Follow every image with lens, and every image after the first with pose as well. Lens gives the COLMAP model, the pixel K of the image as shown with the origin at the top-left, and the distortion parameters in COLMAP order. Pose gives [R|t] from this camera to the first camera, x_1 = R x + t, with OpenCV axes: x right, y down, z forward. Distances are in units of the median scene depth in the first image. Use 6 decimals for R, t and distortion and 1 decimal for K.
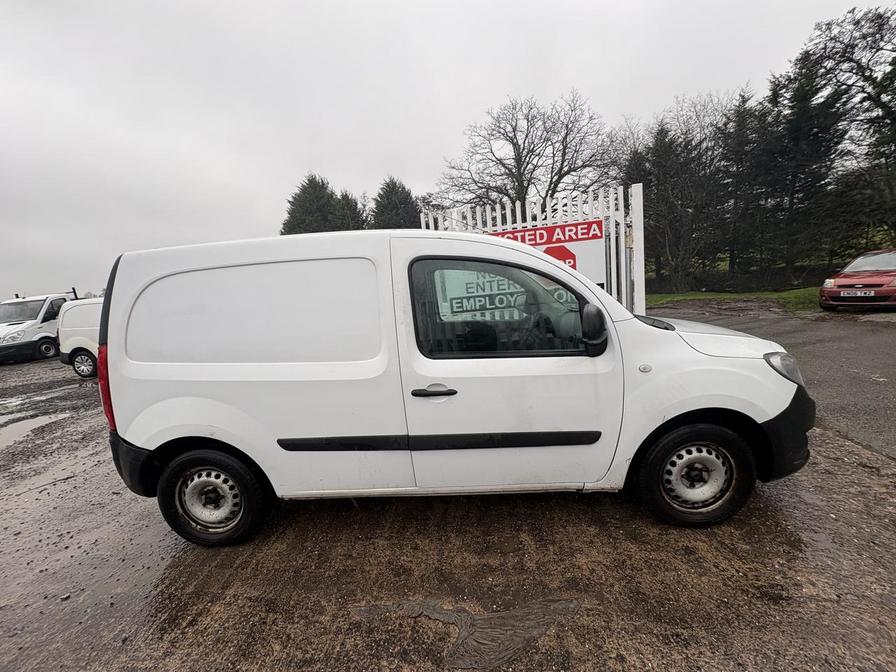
lens RADIAL K [[351.7, 0, 445.6], [0, 351.7, 332.8], [0, 0, 1]] dist [-0.002705, 0.000884]
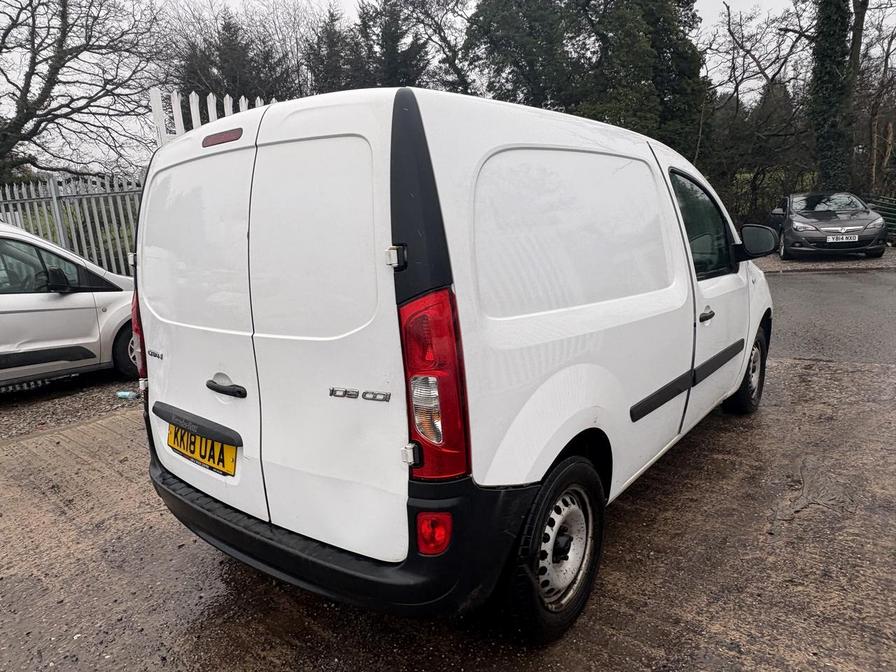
lens RADIAL K [[603.4, 0, 440.9], [0, 603.4, 336.1], [0, 0, 1]] dist [0.000990, -0.000668]
pose [[0.596845, -0.106540, 0.795252, -0.532821], [0.120416, 0.991813, 0.042500, 0.021649], [-0.793270, 0.070395, 0.604788, 0.184657]]
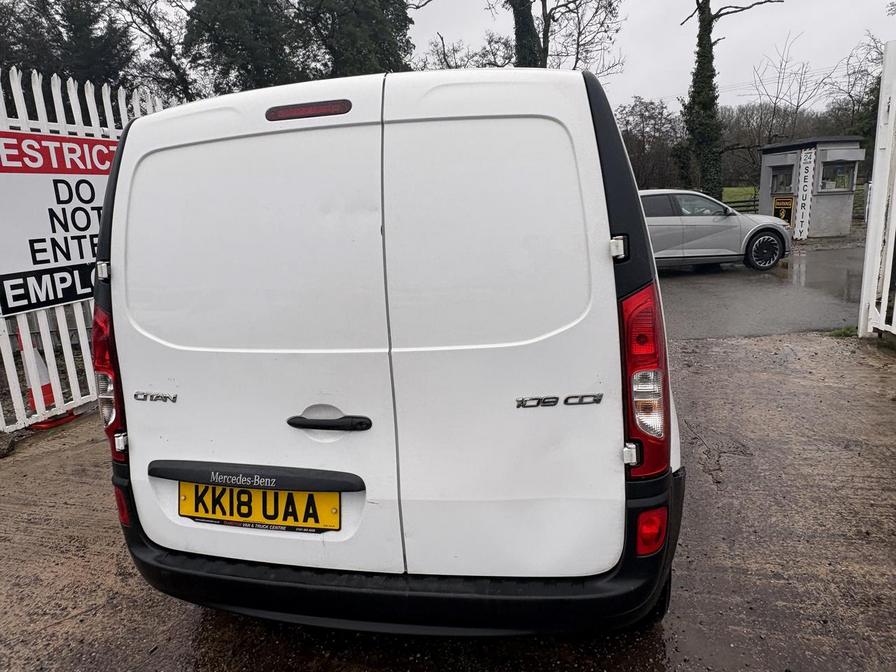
lens RADIAL K [[603.4, 0, 450.1], [0, 603.4, 335.7], [0, 0, 1]] dist [0.000990, -0.000668]
pose [[0.169292, -0.125826, 0.977501, -0.589174], [0.179954, 0.979090, 0.094865, -0.003333], [-0.968998, 0.159845, 0.188395, 0.375004]]
